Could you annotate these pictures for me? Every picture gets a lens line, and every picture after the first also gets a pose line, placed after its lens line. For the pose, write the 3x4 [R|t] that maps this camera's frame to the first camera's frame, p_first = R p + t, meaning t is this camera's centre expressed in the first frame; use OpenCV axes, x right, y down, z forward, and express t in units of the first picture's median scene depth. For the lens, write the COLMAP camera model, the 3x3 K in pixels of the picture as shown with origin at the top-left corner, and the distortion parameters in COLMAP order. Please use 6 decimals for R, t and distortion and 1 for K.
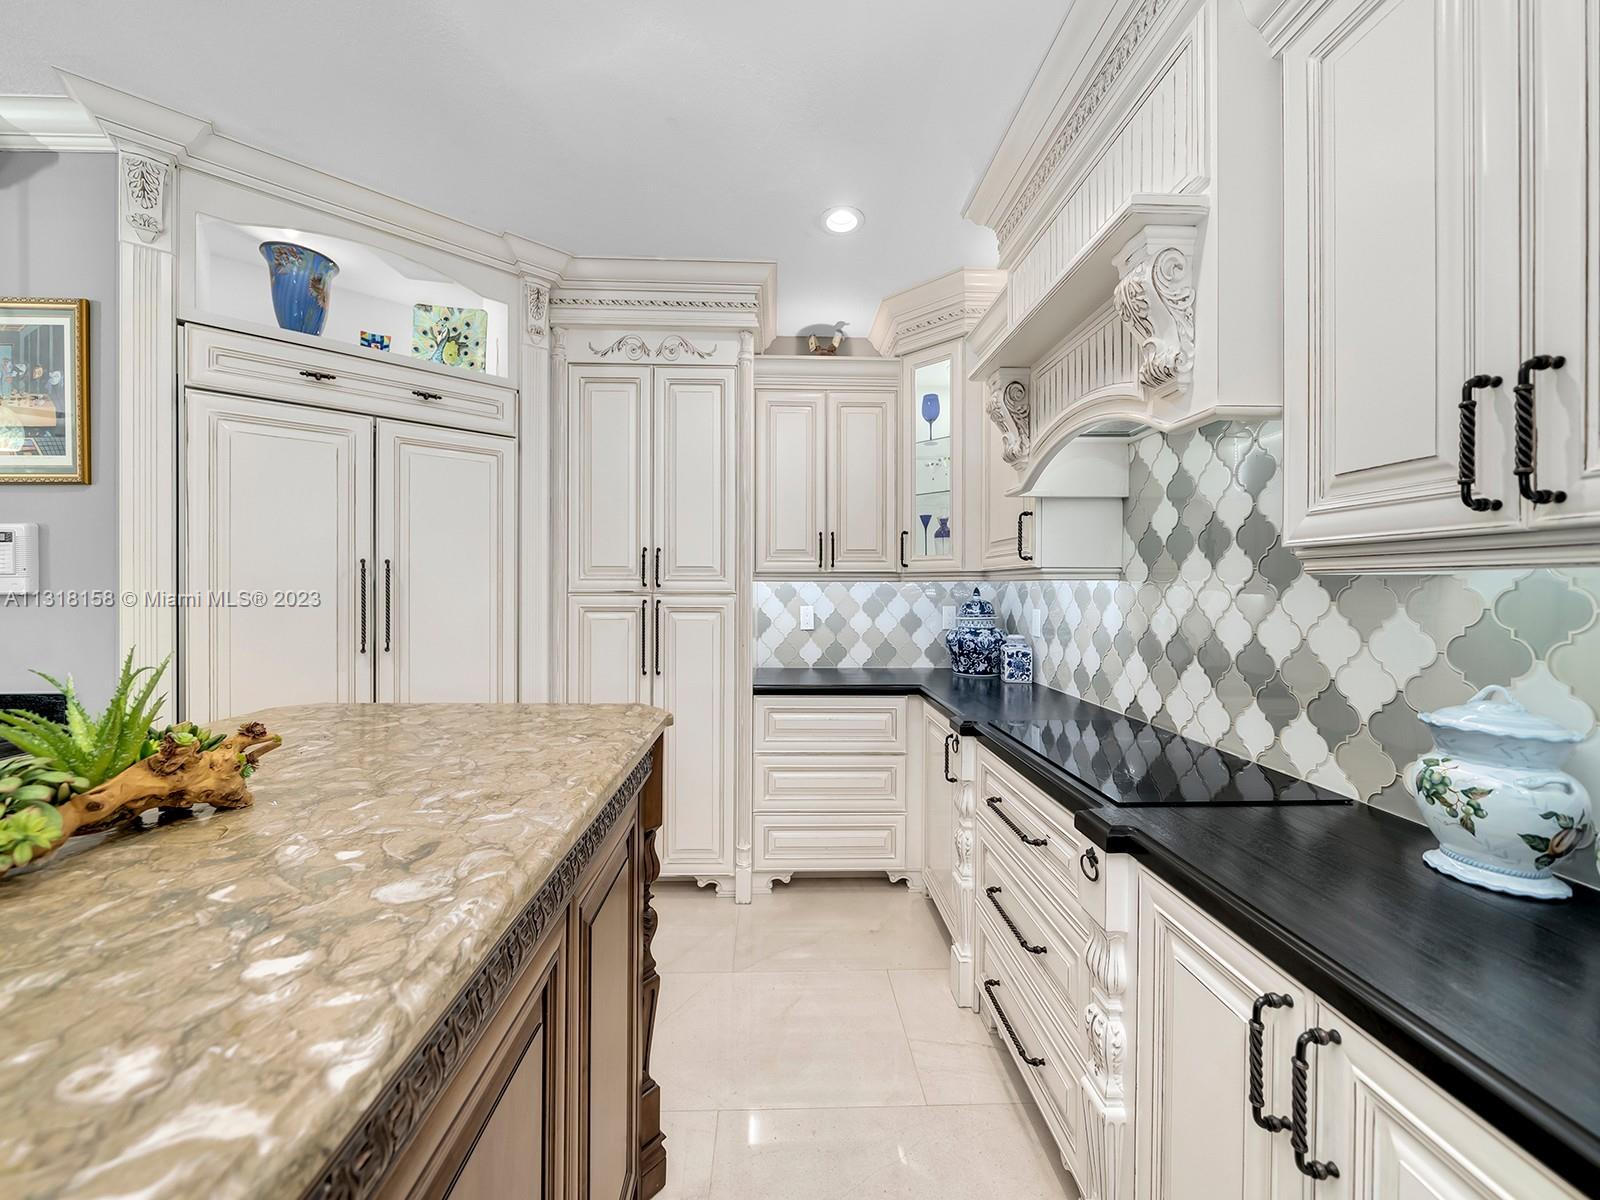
lens RADIAL K [[646.2, 0, 798.5], [0, 646.2, 588.7], [0, 0, 1]] dist [0.000007, 0.000057]
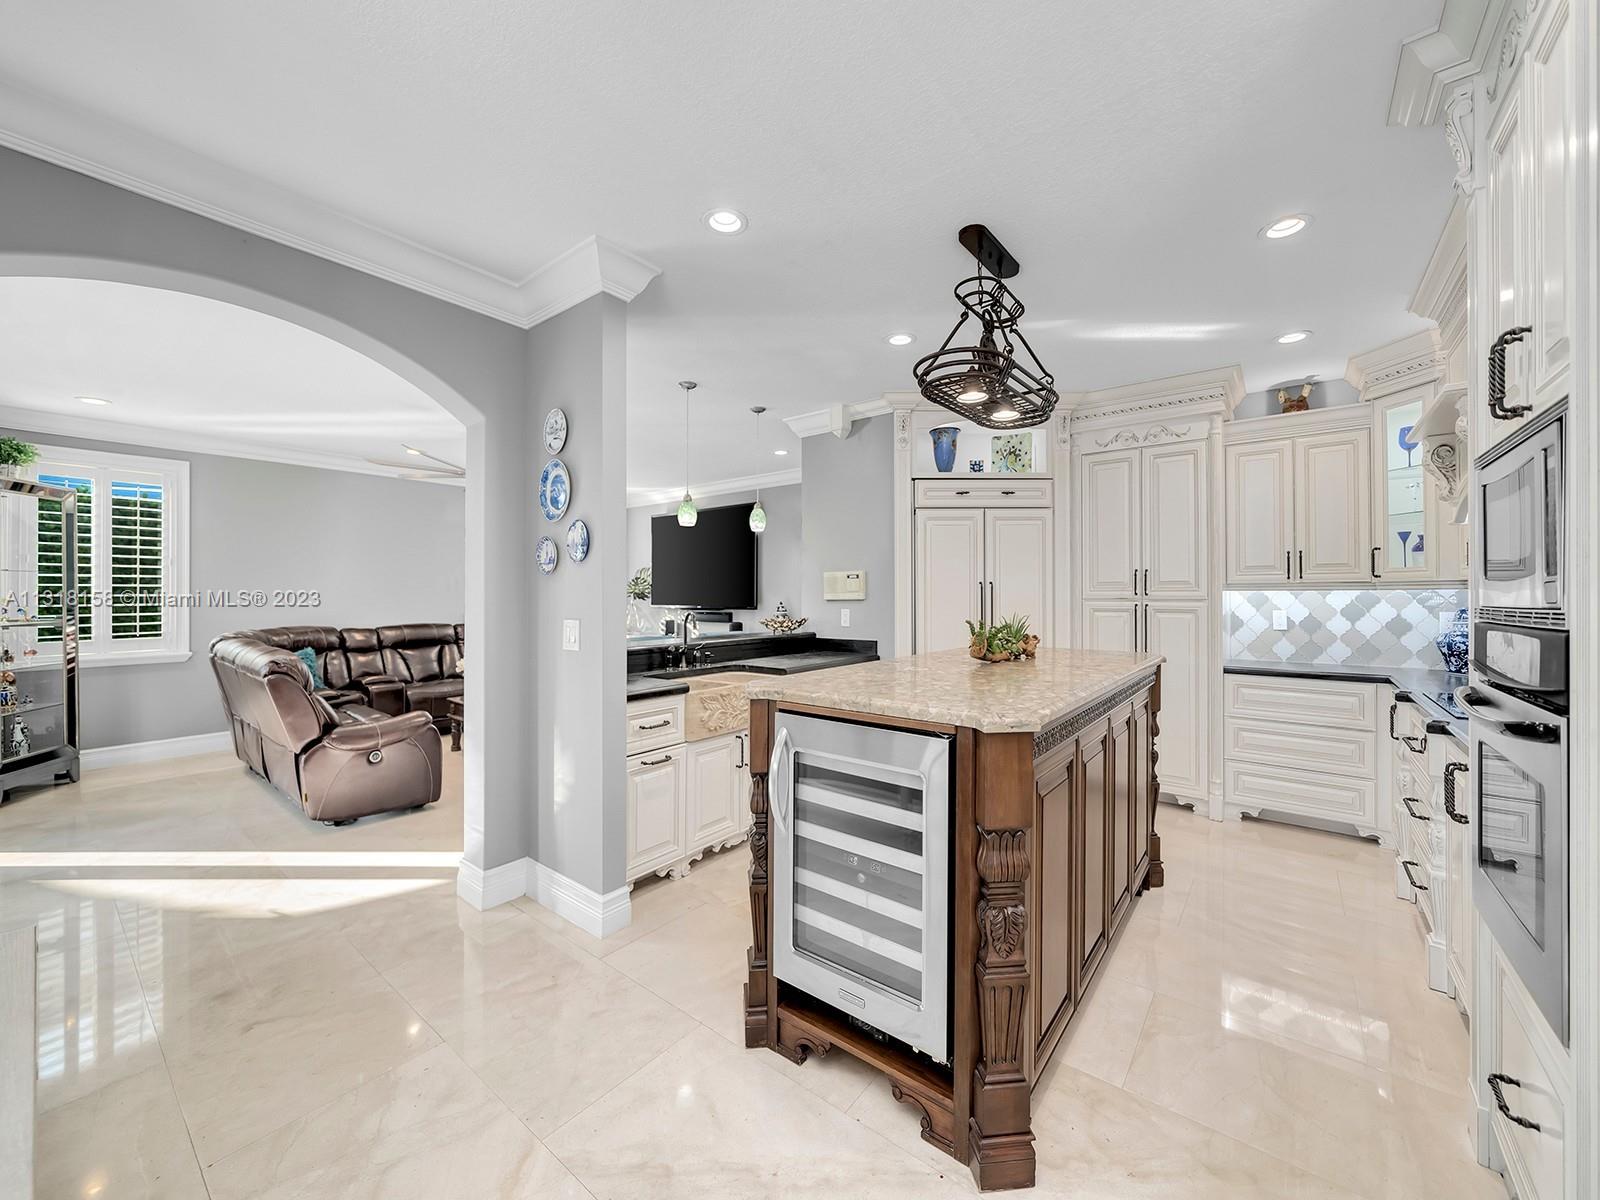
lens RADIAL K [[611.0, 0, 807.8], [0, 611.0, 592.2], [0, 0, 1]] dist [-0.003255, -0.000200]
pose [[0.770625, -0.008077, -0.637238, 0.076536], [0.002610, 0.999951, -0.009517, 0.001386], [0.637284, 0.005671, 0.770608, -0.566938]]
